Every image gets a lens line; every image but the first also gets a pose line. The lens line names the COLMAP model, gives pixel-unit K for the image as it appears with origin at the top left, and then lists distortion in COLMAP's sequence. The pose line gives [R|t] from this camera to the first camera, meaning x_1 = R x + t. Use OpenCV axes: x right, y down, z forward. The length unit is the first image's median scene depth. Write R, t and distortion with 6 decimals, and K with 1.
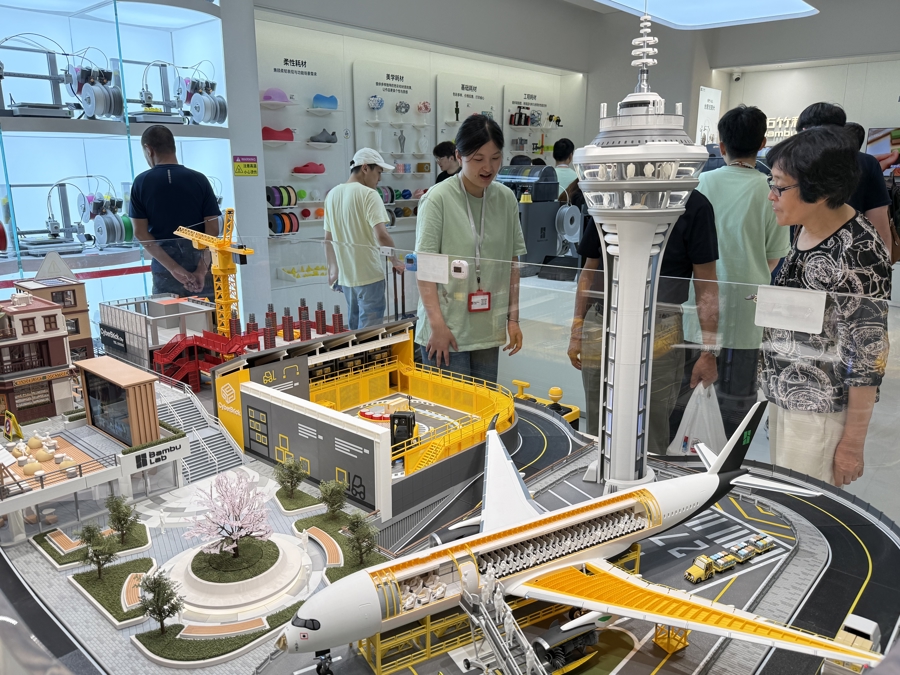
lens RADIAL K [[696.4, 0, 449.5], [0, 696.4, 338.1], [0, 0, 1]] dist [-0.014805, -0.010324]
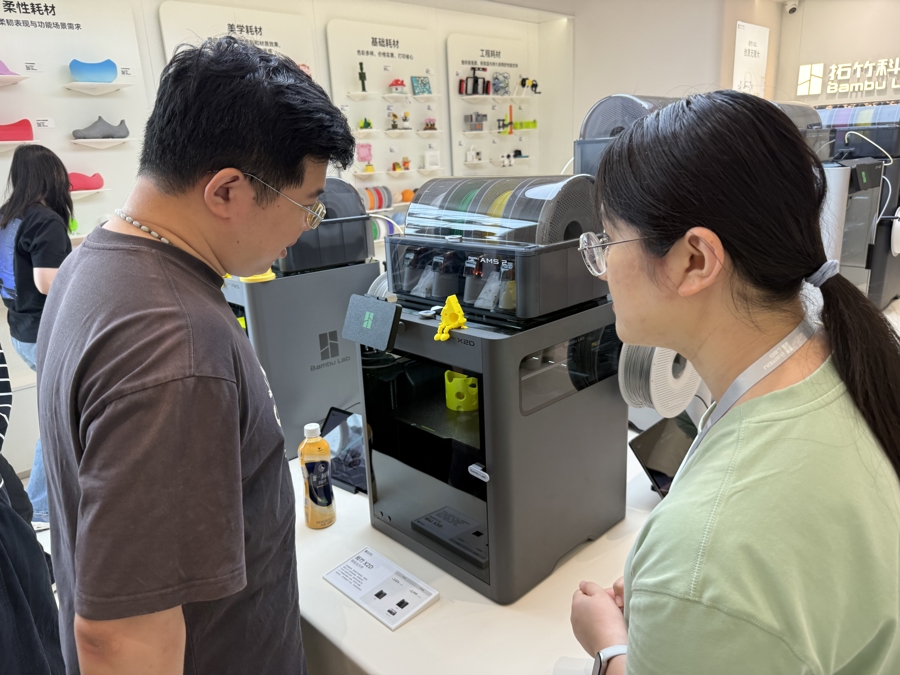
lens RADIAL K [[645.0, 0, 447.9], [0, 645.0, 335.6], [0, 0, 1]] dist [-0.024356, -0.000836]
pose [[0.996216, -0.026073, -0.082905, 0.121284], [0.029952, 0.998497, 0.045902, -0.092279], [0.081583, -0.048211, 0.995500, 0.335512]]
